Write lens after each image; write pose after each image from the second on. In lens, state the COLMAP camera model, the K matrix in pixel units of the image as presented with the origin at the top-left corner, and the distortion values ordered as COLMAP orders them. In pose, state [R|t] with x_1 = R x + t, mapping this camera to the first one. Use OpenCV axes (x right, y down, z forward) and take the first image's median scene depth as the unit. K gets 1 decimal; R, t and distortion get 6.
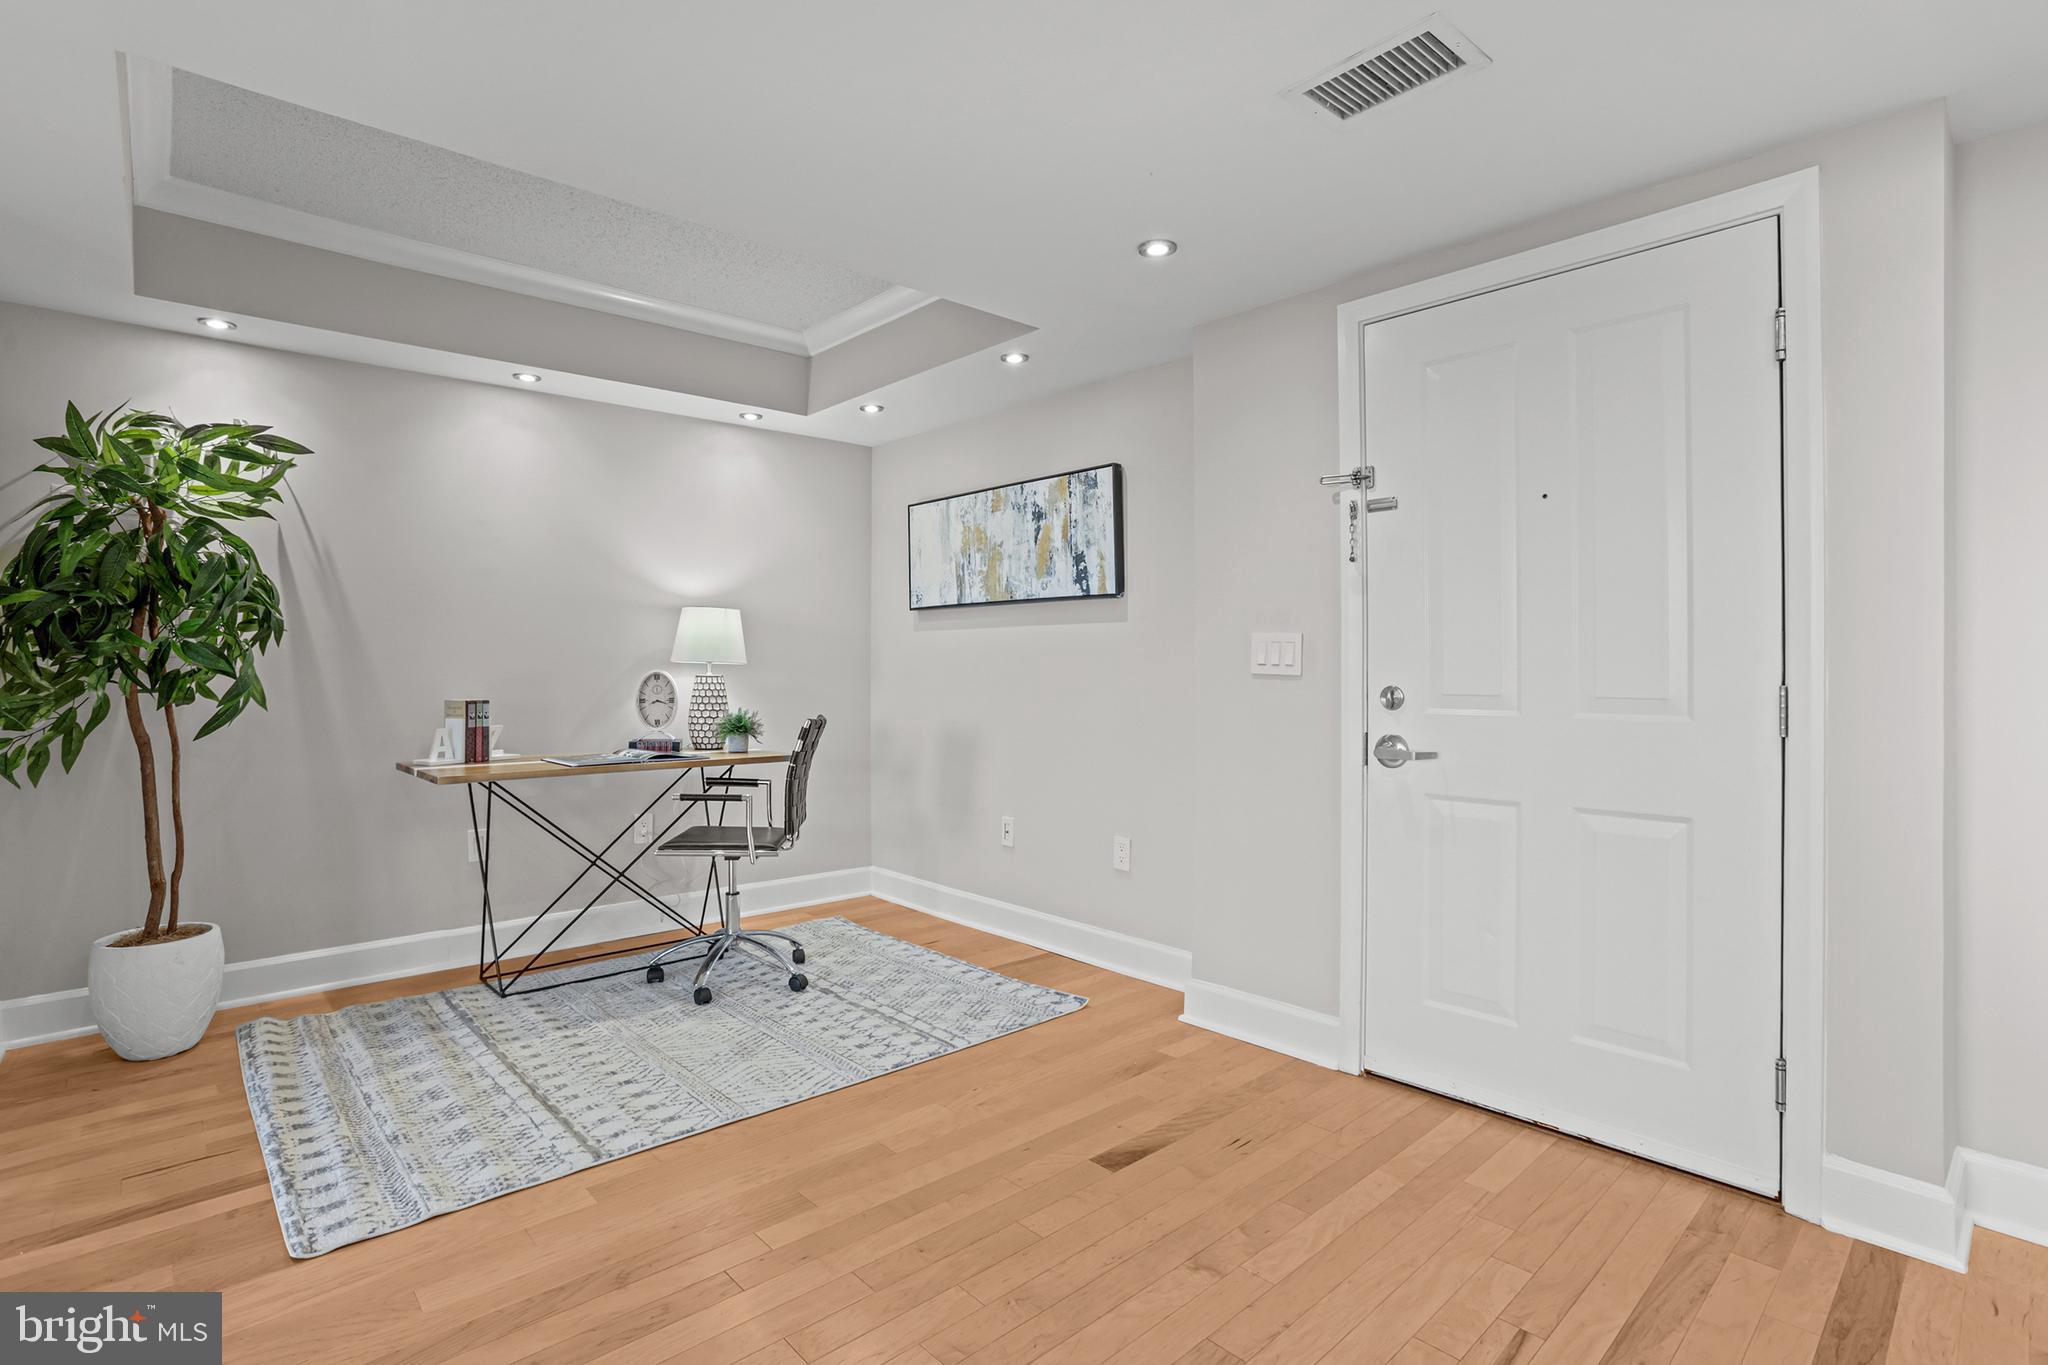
lens RADIAL K [[968.6, 0, 1009.2], [0, 968.6, 682.2], [0, 0, 1]] dist [-0.072453, 0.024133]
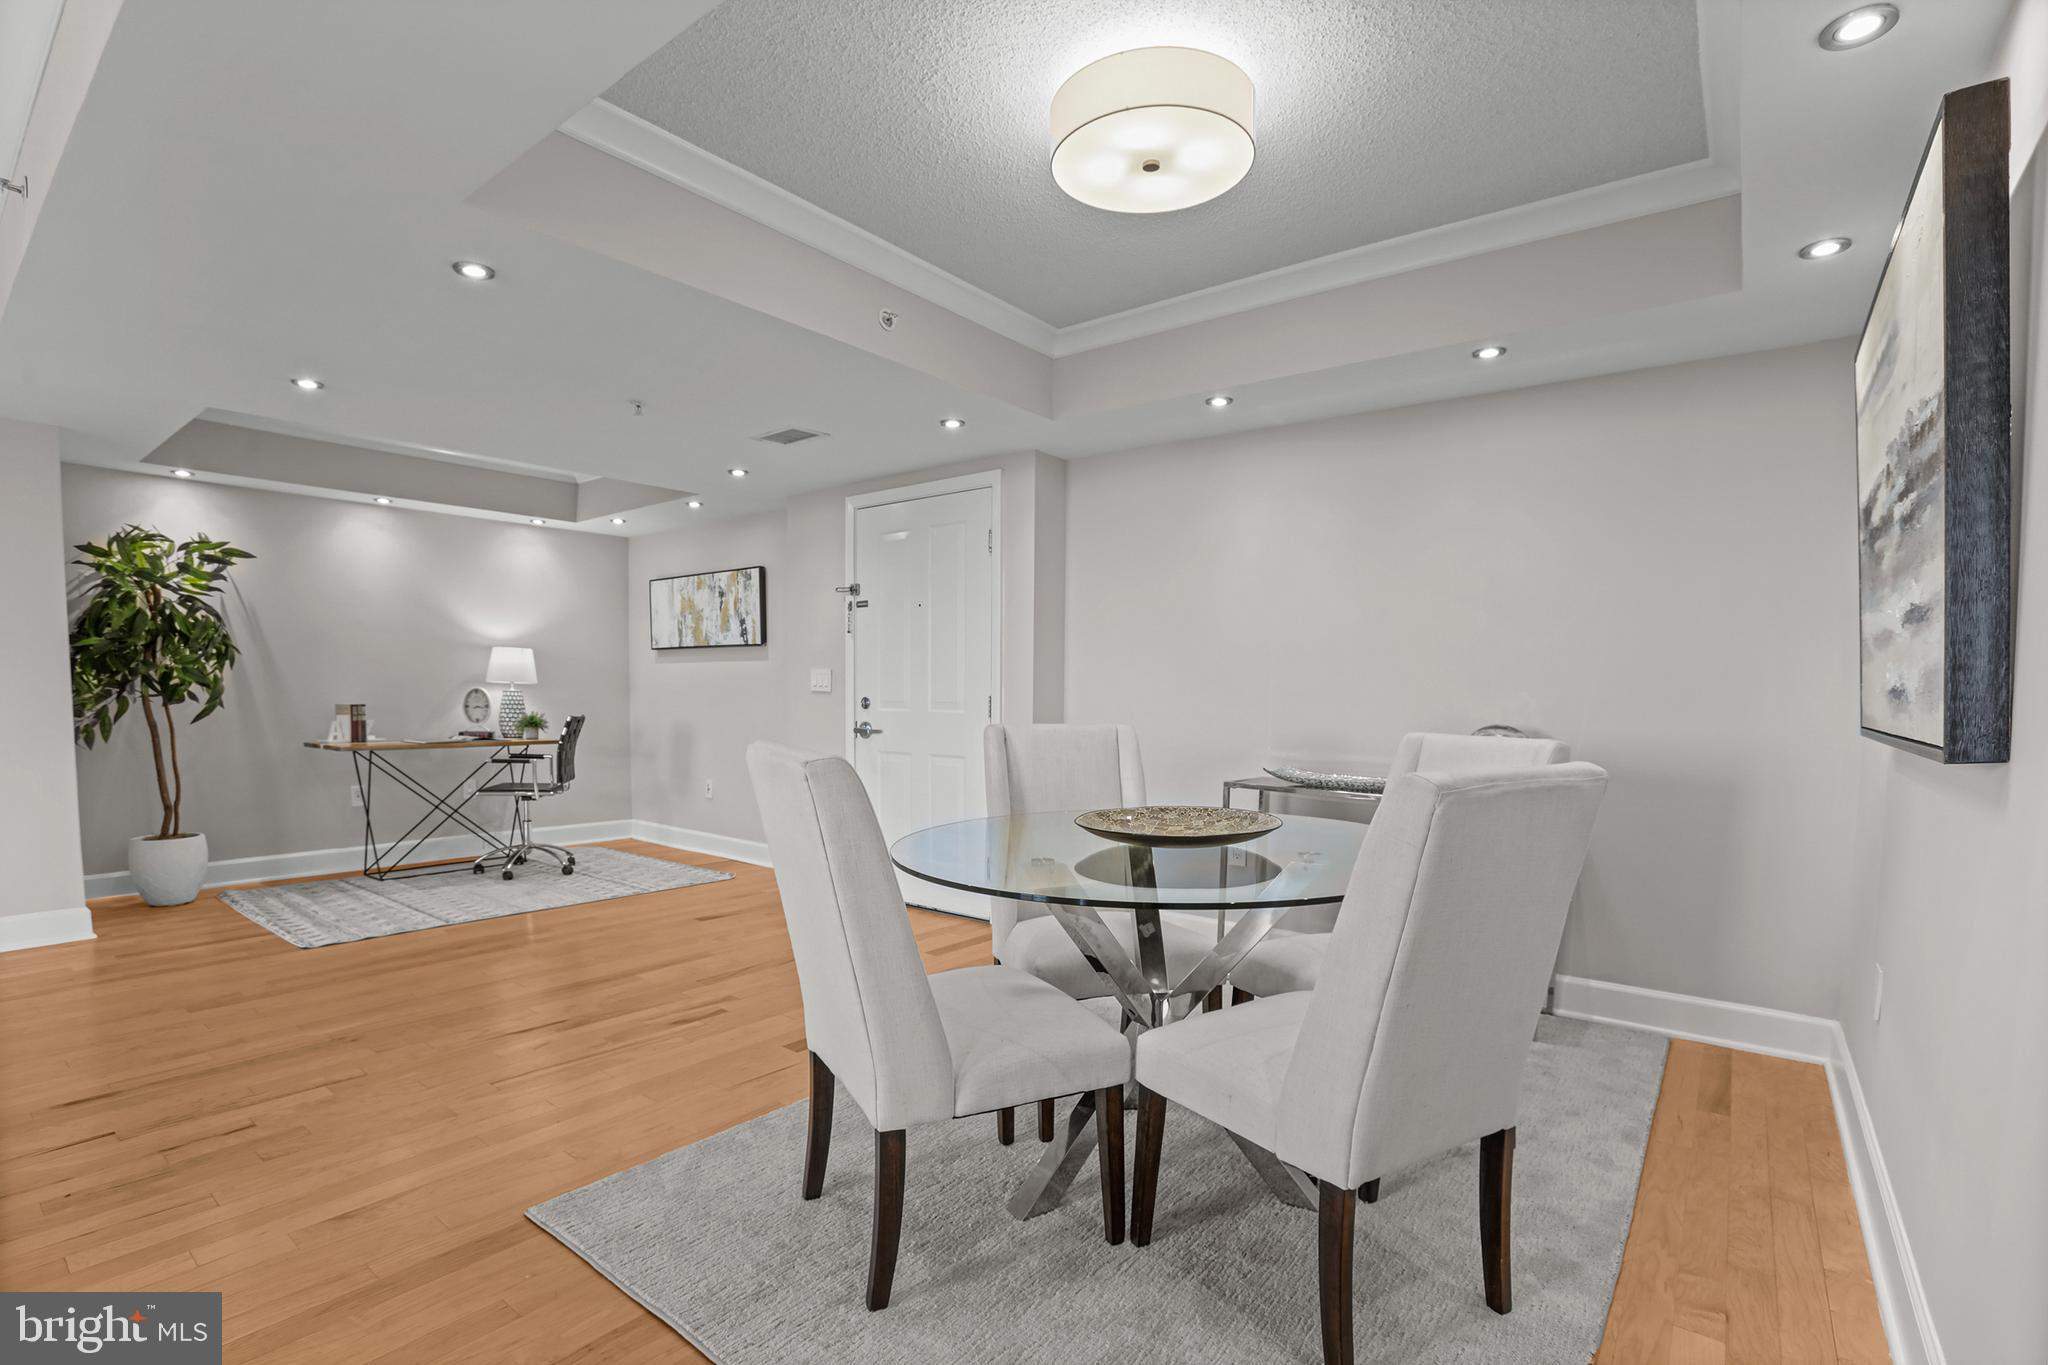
lens RADIAL K [[912.4, 0, 998.3], [0, 912.4, 773.5], [0, 0, 1]] dist [-0.064785, 0.024451]
pose [[0.986400, -0.003023, 0.164336, 0.271908], [-0.008825, 0.997414, 0.071321, 0.019331], [-0.164127, -0.071801, 0.983823, -0.686475]]
